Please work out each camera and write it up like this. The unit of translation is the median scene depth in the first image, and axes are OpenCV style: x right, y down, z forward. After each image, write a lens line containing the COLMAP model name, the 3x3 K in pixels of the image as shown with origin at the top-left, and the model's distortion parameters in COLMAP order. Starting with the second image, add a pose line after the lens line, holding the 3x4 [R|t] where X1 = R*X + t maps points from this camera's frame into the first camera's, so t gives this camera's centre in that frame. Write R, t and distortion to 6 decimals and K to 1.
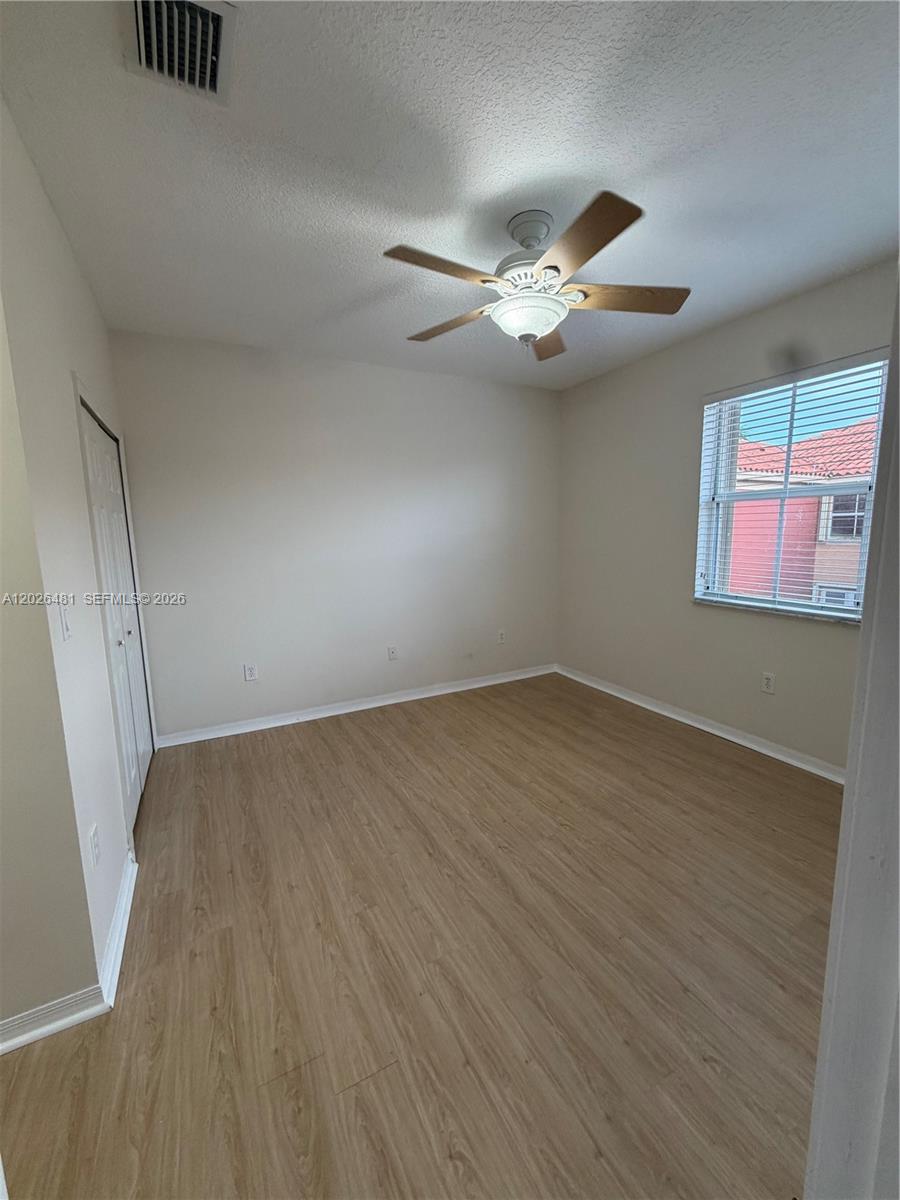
lens RADIAL K [[477.9, 0, 450.7], [0, 477.9, 598.6], [0, 0, 1]] dist [0.000661, 0.000113]
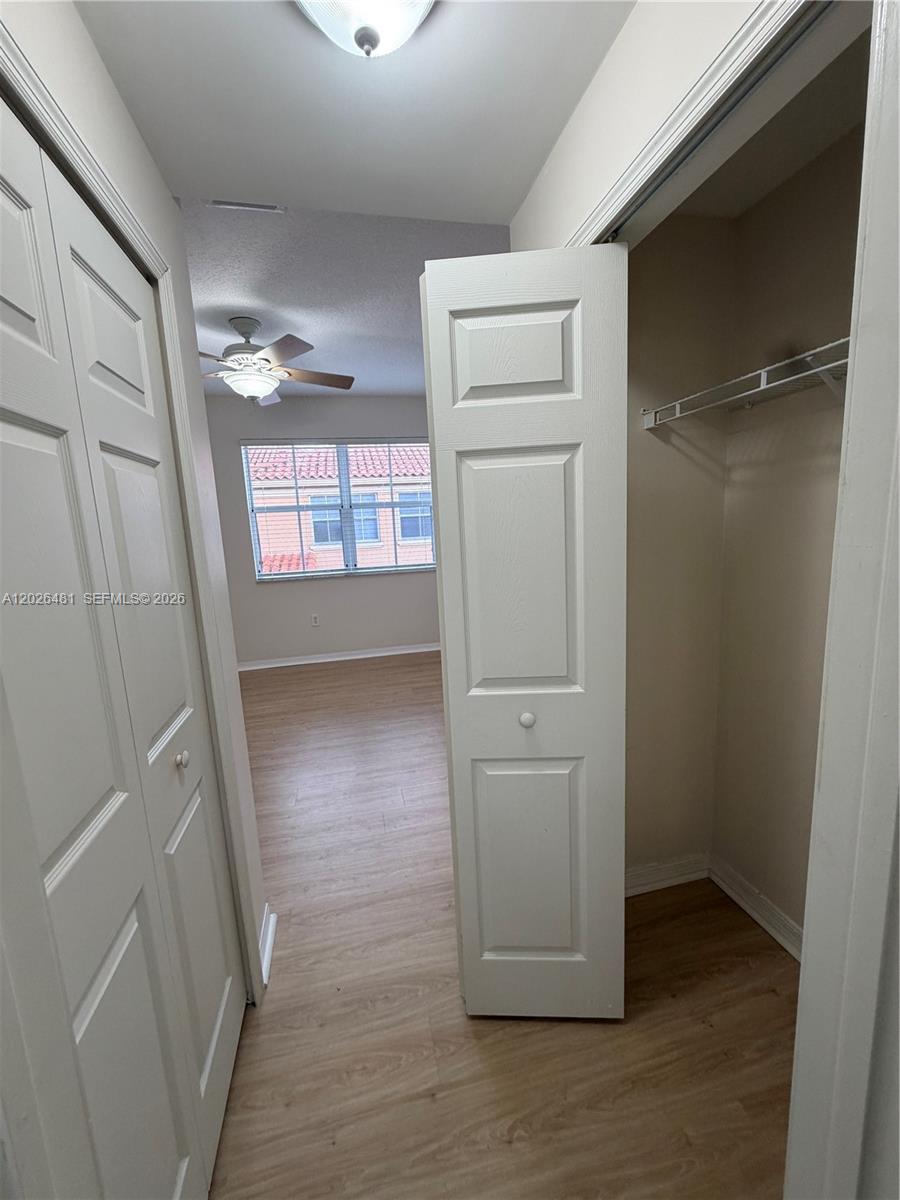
lens RADIAL K [[477.9, 0, 450.7], [0, 477.9, 598.6], [0, 0, 1]] dist [0.000661, 0.000113]
pose [[0.256682, -0.151100, 0.954611, -0.954116], [0.196097, 0.975302, 0.101647, 0.028413], [-0.946393, 0.161106, 0.279973, 0.073736]]
